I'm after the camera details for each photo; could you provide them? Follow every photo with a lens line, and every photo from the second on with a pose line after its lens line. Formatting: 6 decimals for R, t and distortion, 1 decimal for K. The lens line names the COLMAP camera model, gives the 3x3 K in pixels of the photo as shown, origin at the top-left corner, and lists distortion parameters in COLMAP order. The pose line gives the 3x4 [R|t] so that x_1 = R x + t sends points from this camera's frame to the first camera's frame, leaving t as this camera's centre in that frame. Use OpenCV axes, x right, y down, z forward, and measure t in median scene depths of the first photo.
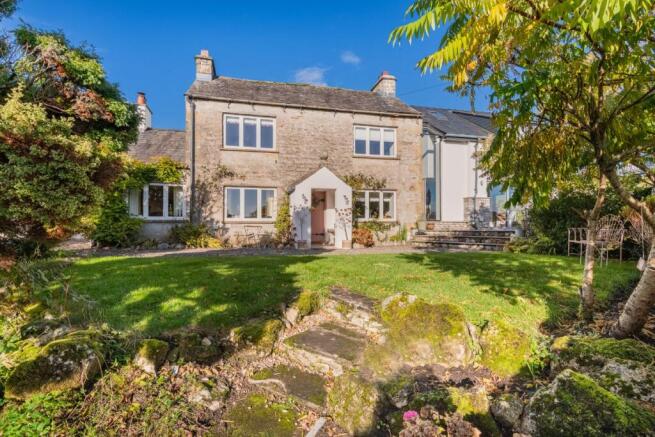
lens RADIAL K [[306.4, 0, 341.5], [0, 306.4, 217.1], [0, 0, 1]] dist [0.000582, 0.000099]
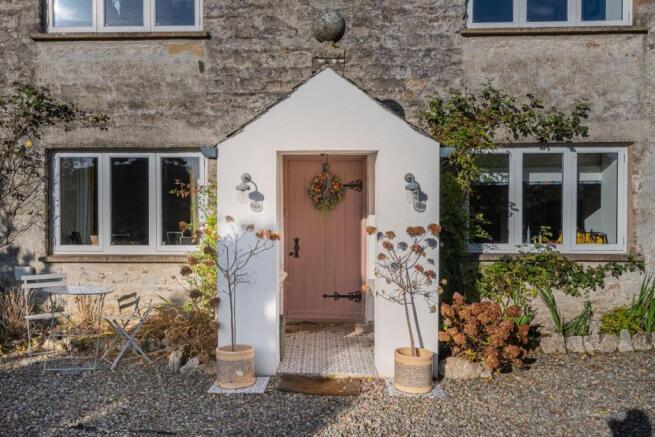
lens RADIAL K [[509.1, 0, 327.7], [0, 509.1, 201.9], [0, 0, 1]] dist [0.006504, 0.001587]
pose [[0.947638, 0.007892, -0.319250, 0.072492], [0.004215, 0.999298, 0.037214, -0.057077], [0.319320, -0.036611, 0.946940, 0.507654]]
